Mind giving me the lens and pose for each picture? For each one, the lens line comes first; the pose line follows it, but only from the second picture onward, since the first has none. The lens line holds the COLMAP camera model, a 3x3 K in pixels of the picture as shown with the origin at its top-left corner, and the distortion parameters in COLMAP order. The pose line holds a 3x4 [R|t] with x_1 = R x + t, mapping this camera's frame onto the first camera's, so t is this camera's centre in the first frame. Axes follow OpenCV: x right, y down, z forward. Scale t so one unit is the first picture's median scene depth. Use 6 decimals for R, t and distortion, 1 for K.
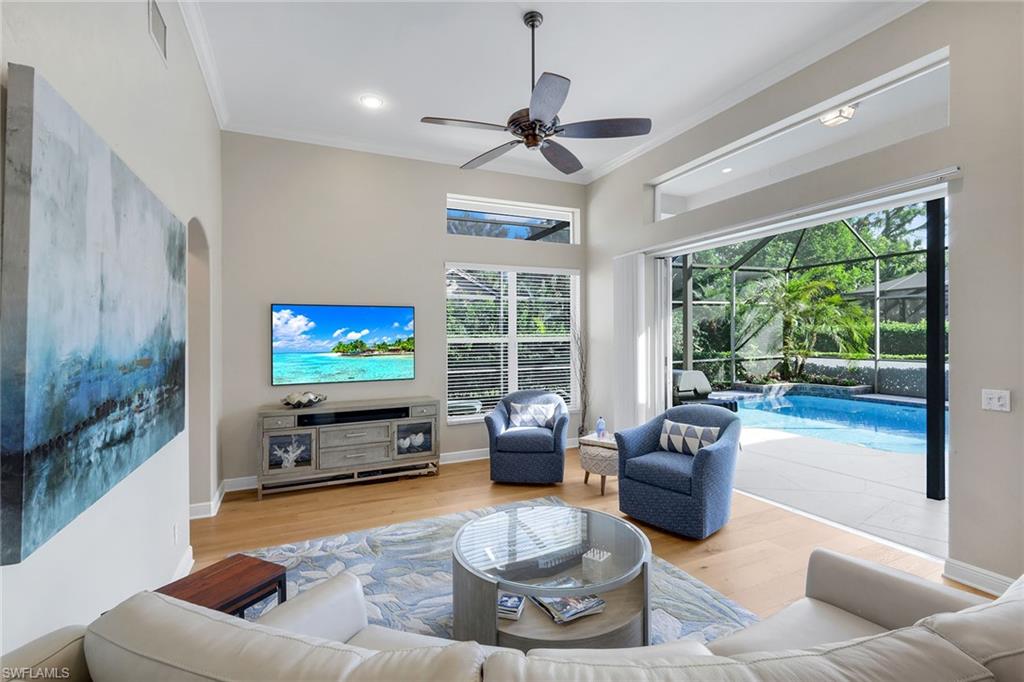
lens RADIAL K [[465.9, 0, 512.0], [0, 465.9, 341.0], [0, 0, 1]] dist [-0.002265, -0.000236]
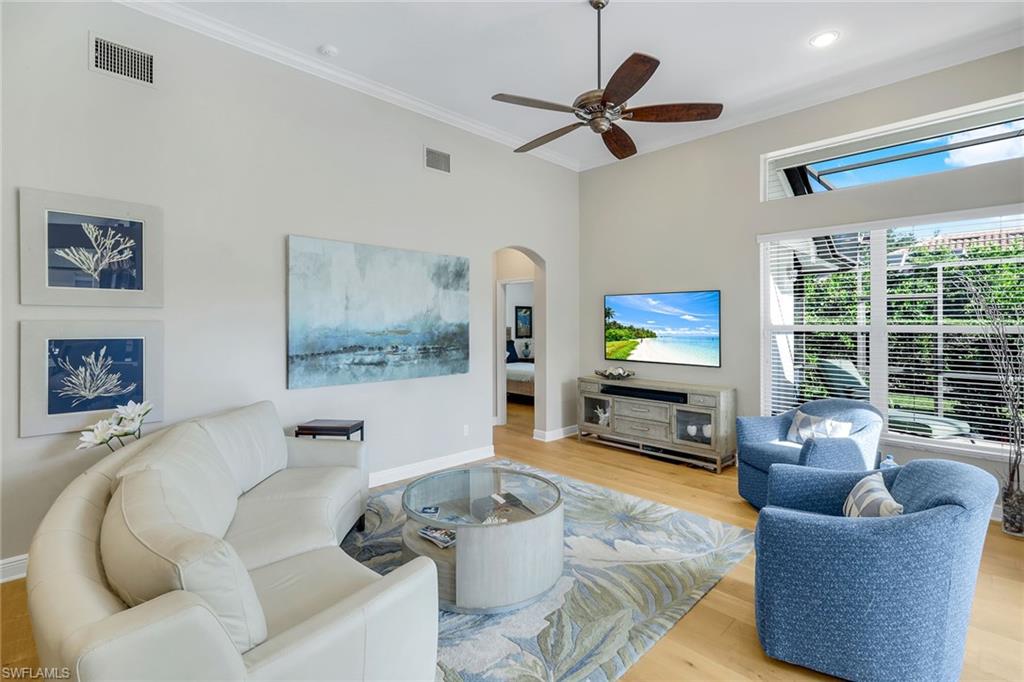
lens RADIAL K [[470.0, 0, 510.3], [0, 470.0, 325.9], [0, 0, 1]] dist [-0.001218, -0.000076]
pose [[0.332301, 0.016103, -0.943036, 0.633258], [-0.017893, 0.999782, 0.010767, -0.004894], [0.943004, 0.013295, 0.332517, 0.343032]]
